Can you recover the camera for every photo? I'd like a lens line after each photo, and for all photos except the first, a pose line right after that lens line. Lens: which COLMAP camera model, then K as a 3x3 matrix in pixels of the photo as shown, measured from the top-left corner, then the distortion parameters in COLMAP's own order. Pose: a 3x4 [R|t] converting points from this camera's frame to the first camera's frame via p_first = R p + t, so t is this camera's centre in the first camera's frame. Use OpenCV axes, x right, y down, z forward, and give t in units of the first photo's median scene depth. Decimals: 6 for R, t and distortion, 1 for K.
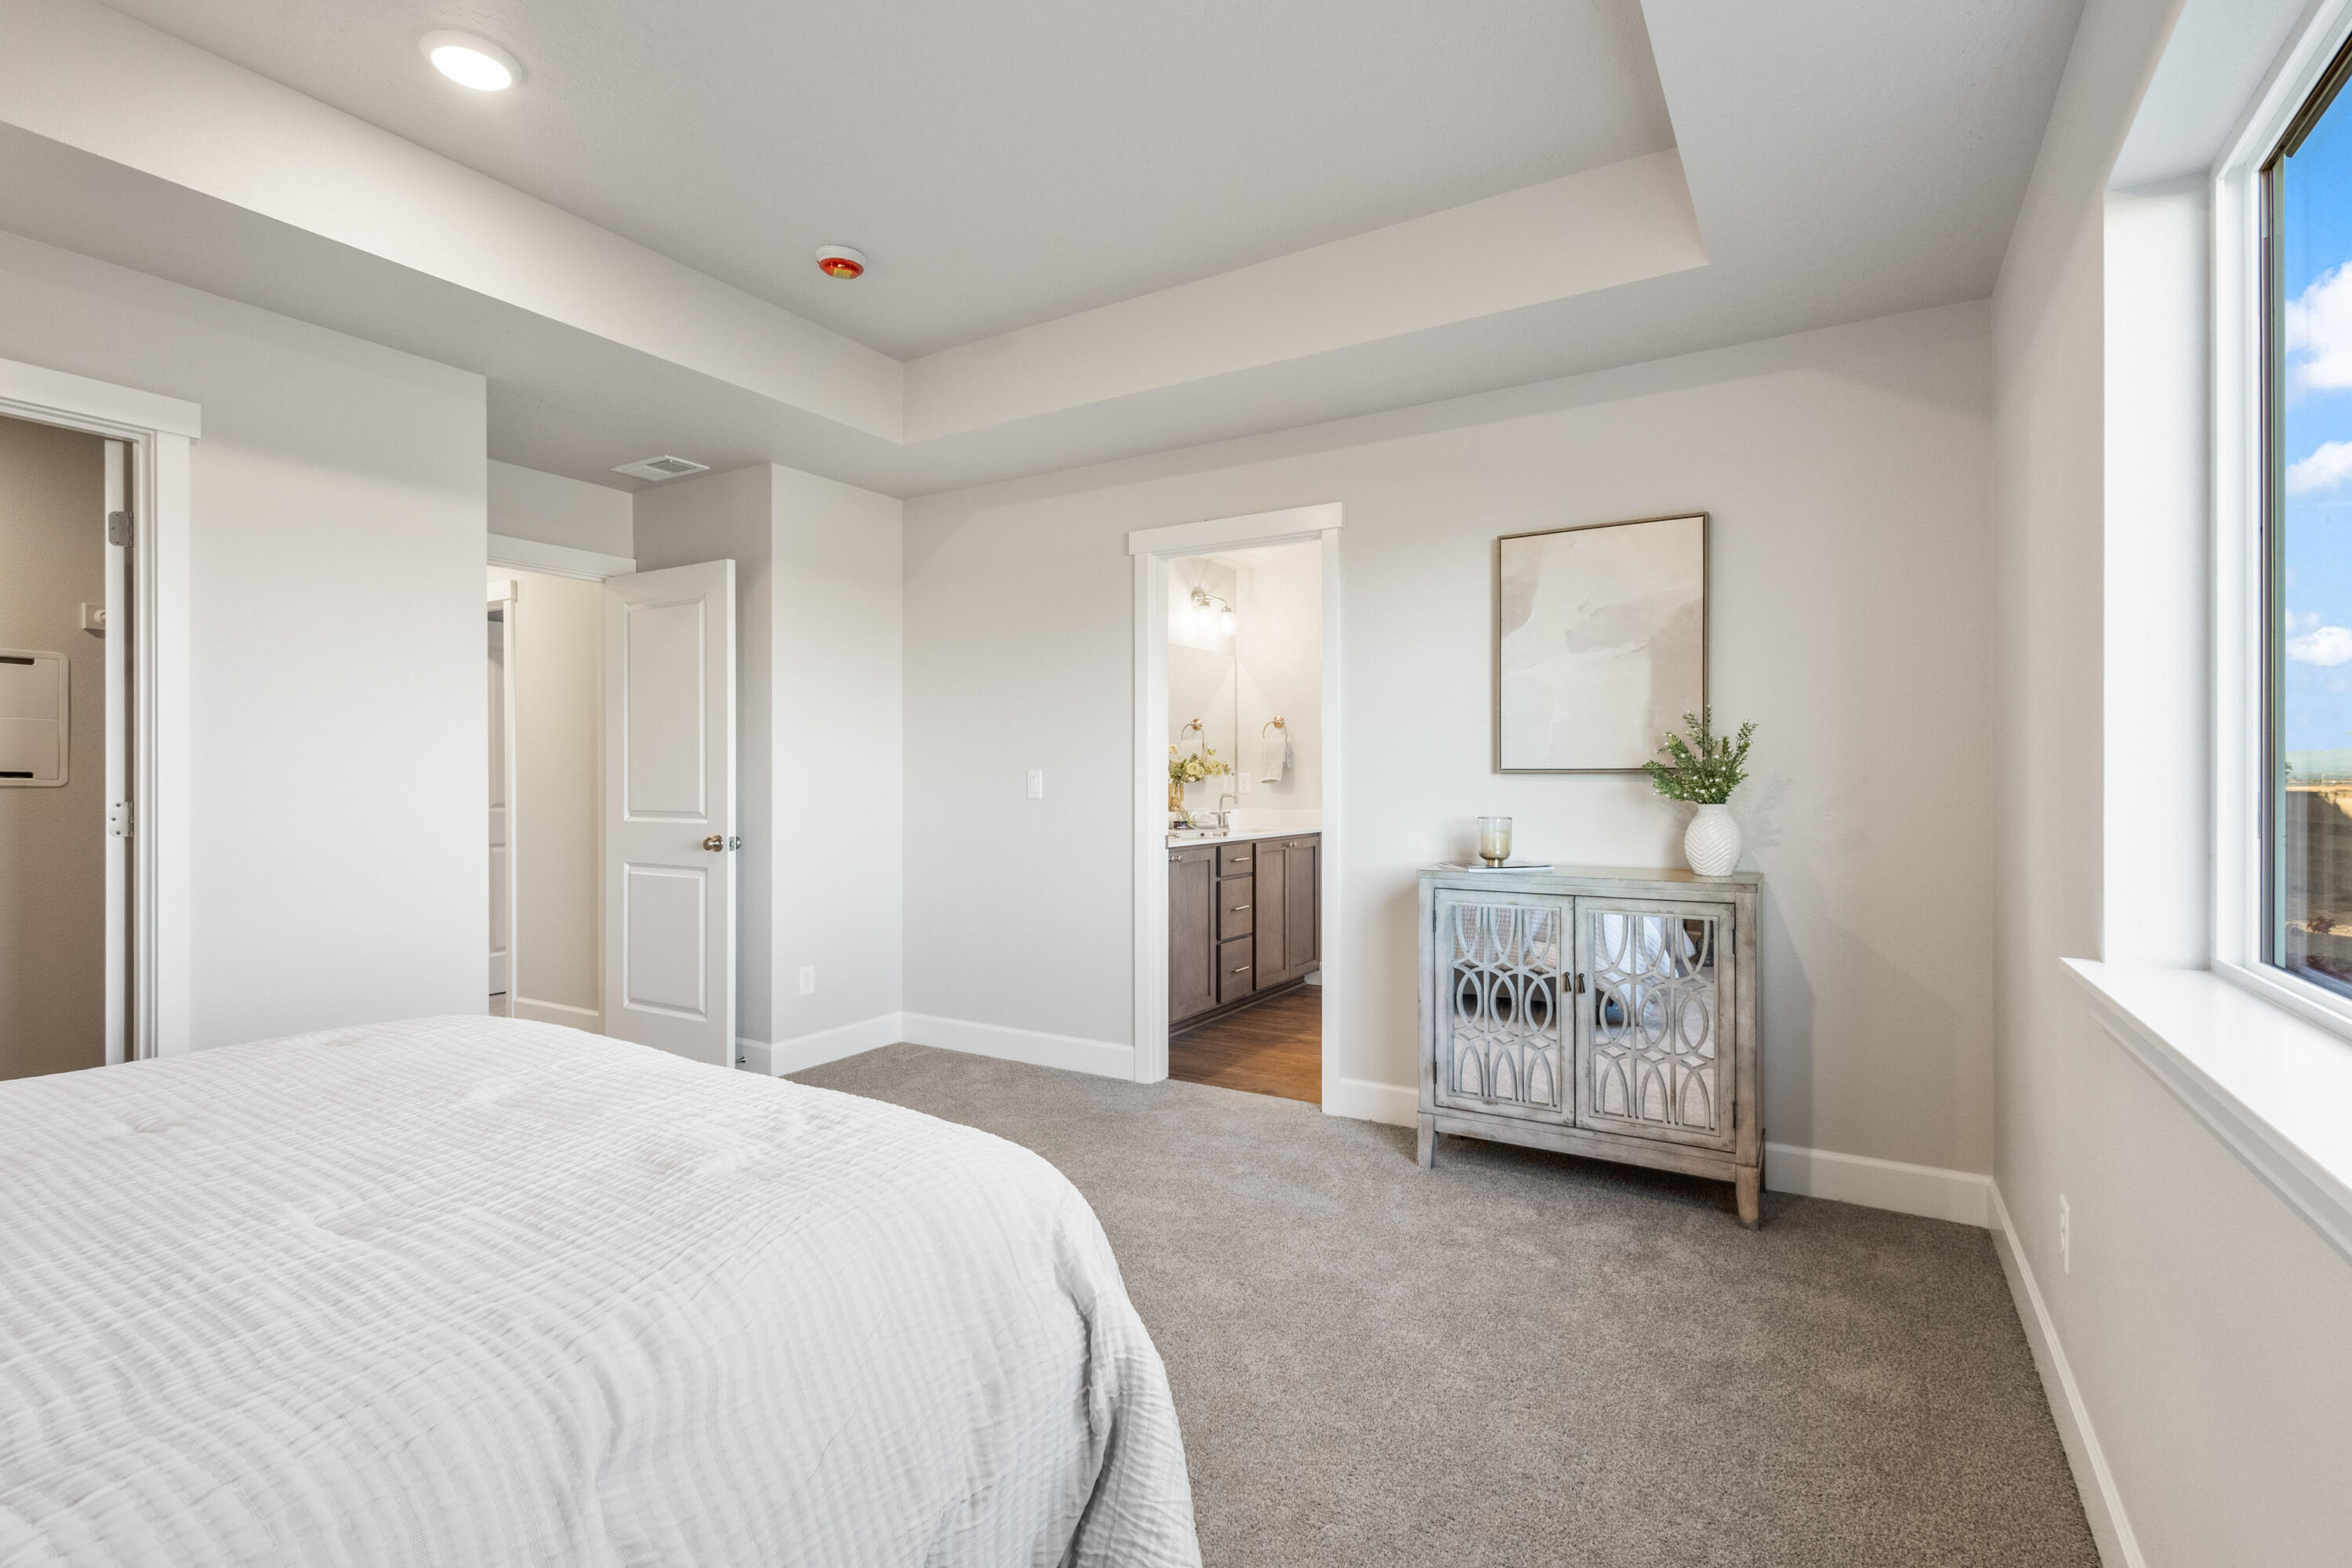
lens RADIAL K [[1091.9, 0, 1176.0], [0, 1091.9, 784.0], [0, 0, 1]] dist [0.014903, -0.000150]
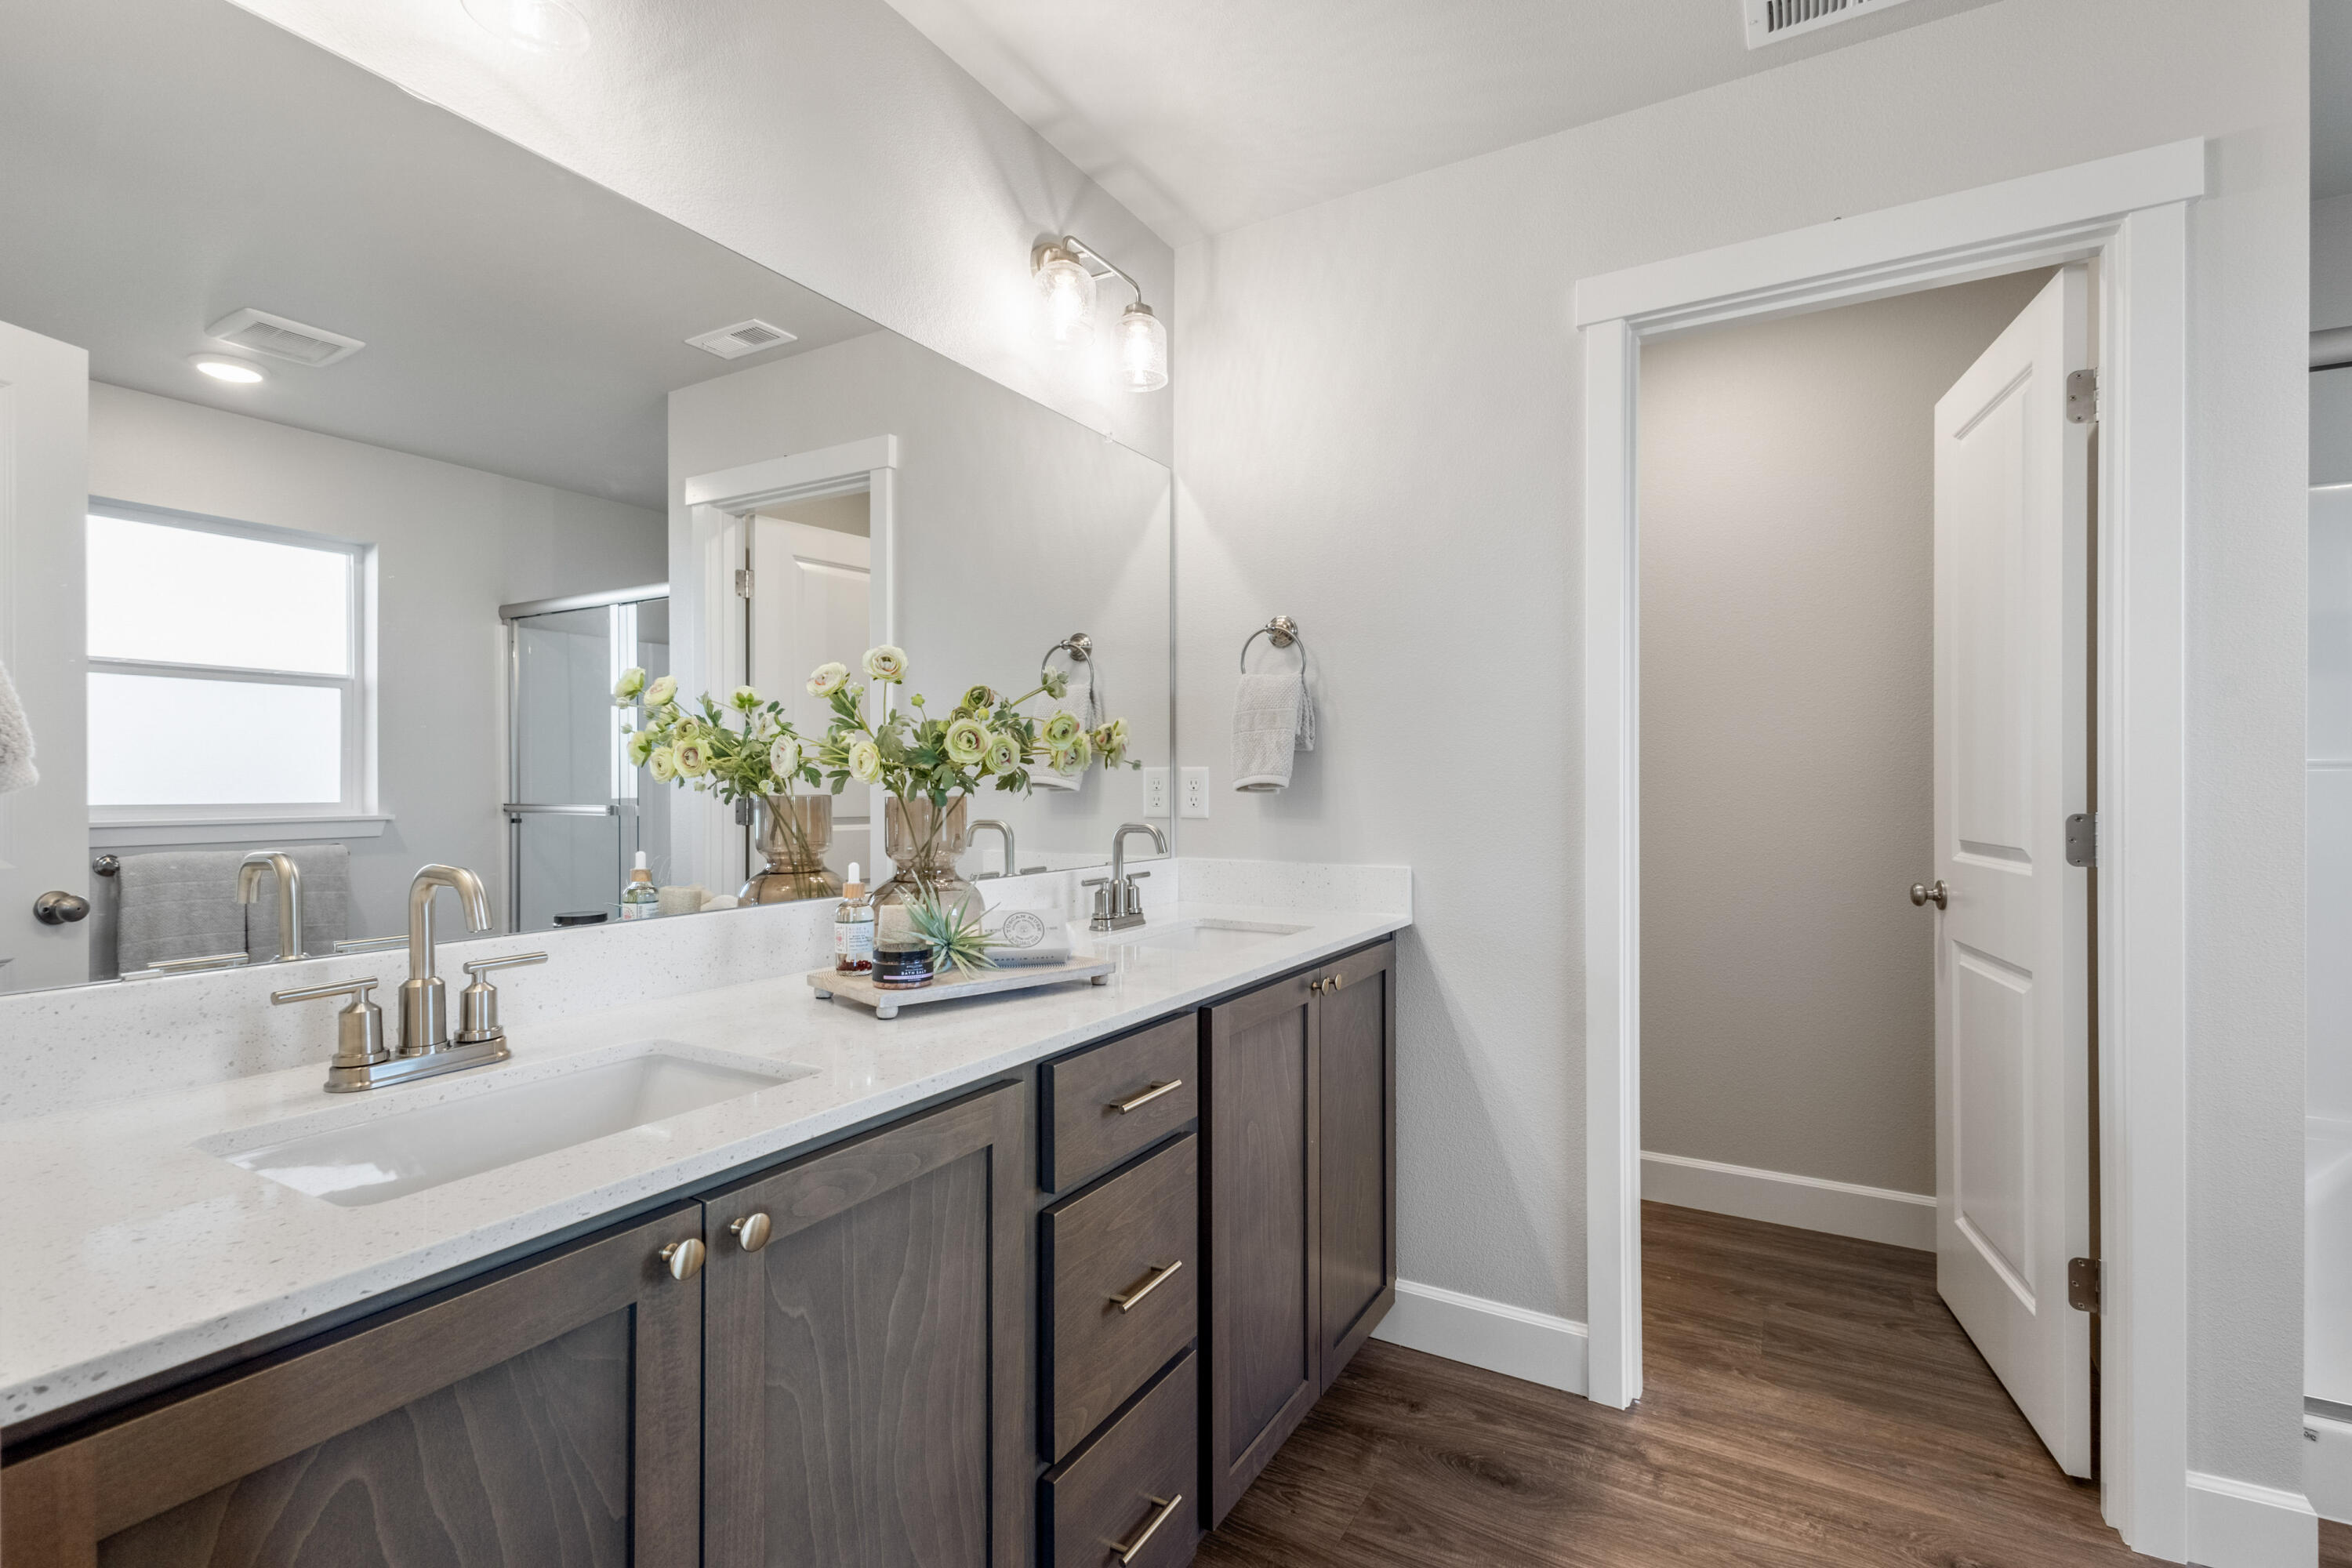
lens RADIAL K [[1091.9, 0, 1176.0], [0, 1091.9, 784.0], [0, 0, 1]] dist [0.014903, -0.000150]
pose [[0.999929, 0.002391, 0.011657, 0.055131], [-0.002323, 0.999981, -0.005795, -0.001586], [-0.011670, 0.005768, 0.999915, 0.650925]]
